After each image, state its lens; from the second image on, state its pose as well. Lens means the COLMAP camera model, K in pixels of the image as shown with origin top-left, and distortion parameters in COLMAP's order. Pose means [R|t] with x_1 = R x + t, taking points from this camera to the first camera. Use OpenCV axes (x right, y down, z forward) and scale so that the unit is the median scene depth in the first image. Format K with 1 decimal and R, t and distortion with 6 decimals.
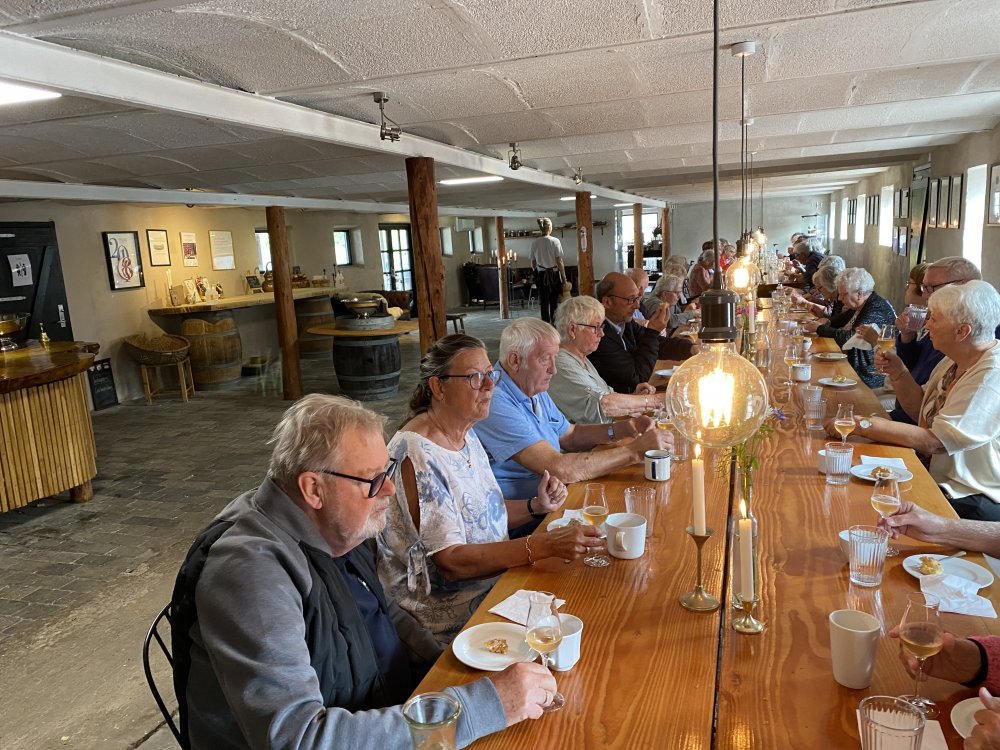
lens RADIAL K [[766.2, 0, 499.9], [0, 766.2, 374.8], [0, 0, 1]] dist [0.029235, -0.021505]
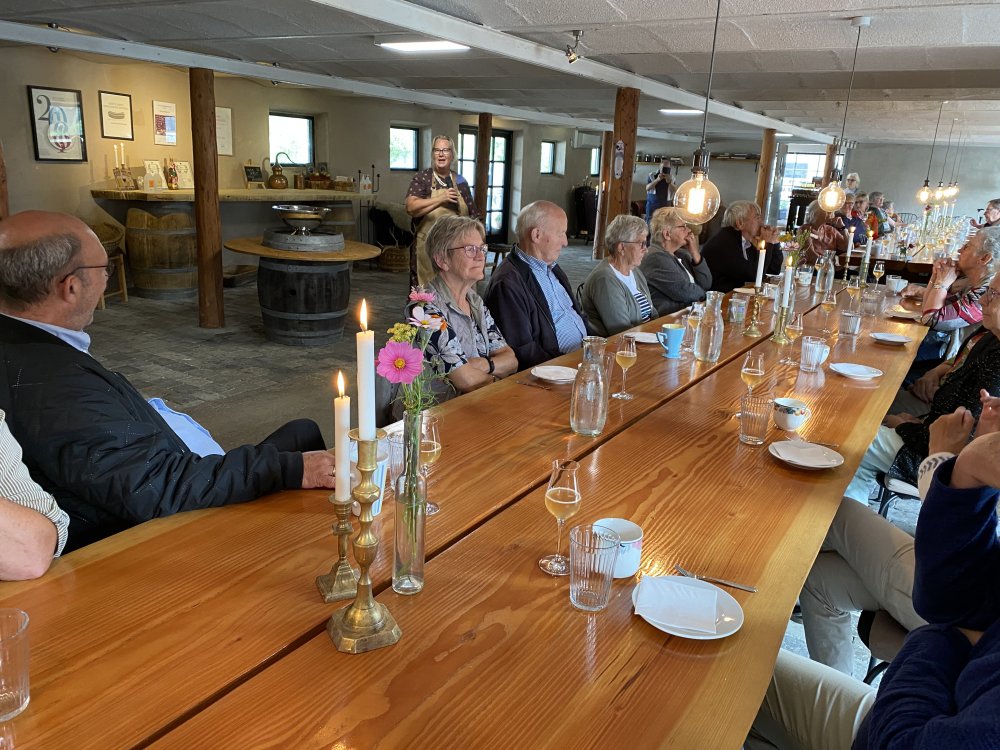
lens RADIAL K [[766.2, 0, 502.2], [0, 766.2, 370.1], [0, 0, 1]] dist [0.029235, -0.021505]
pose [[0.961749, 0.167095, -0.217066, 0.178862], [-0.146997, 0.983466, 0.105762, -0.047494], [0.231150, -0.069809, 0.970410, 0.287903]]
